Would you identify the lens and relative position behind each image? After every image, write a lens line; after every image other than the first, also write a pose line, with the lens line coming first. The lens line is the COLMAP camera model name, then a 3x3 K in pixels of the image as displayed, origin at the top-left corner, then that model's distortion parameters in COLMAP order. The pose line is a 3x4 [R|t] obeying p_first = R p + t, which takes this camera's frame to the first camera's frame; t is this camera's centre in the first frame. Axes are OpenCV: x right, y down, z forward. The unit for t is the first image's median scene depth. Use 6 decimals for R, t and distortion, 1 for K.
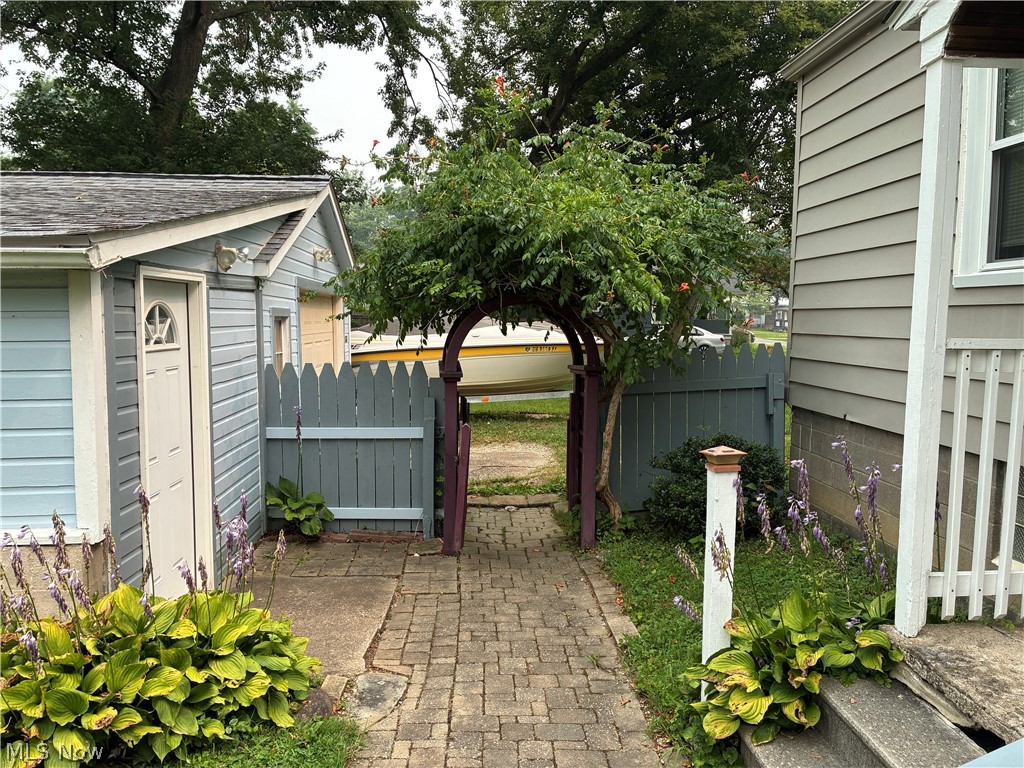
lens RADIAL K [[776.1, 0, 507.8], [0, 776.1, 390.5], [0, 0, 1]] dist [0.046484, -0.053277]
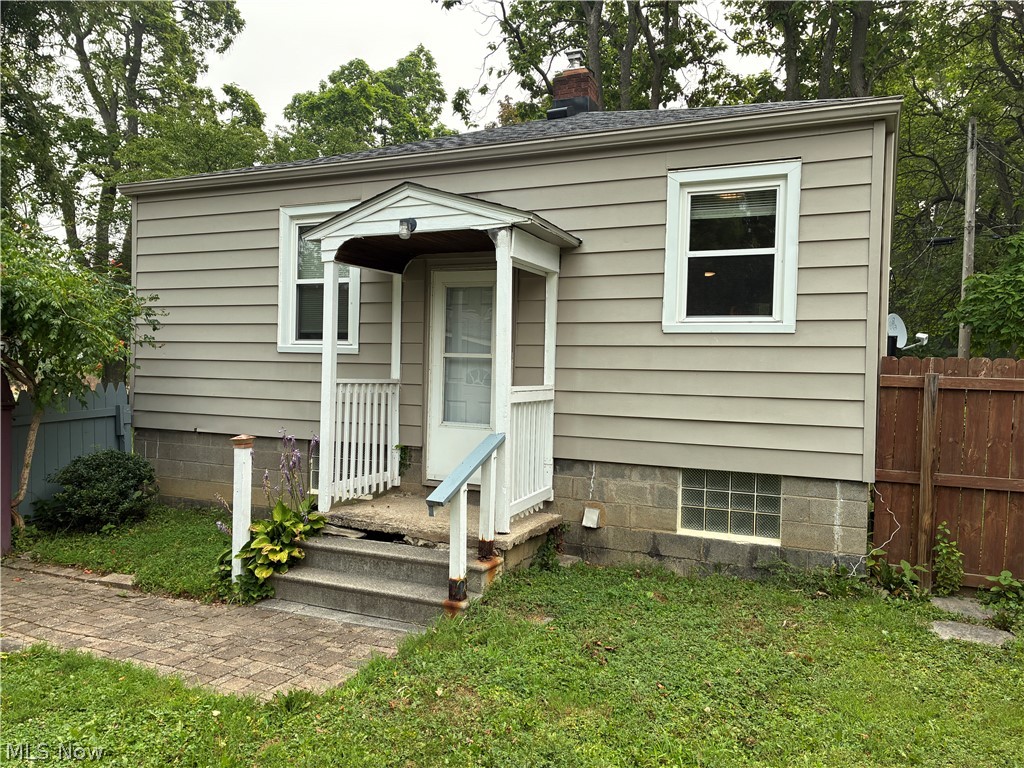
lens RADIAL K [[776.1, 0, 512.3], [0, 776.1, 383.2], [0, 0, 1]] dist [0.046484, -0.053277]
pose [[0.466474, -0.005310, 0.884519, -0.899733], [0.059319, 0.997919, -0.025293, 0.025757], [-0.882544, 0.064268, 0.465818, -0.389388]]
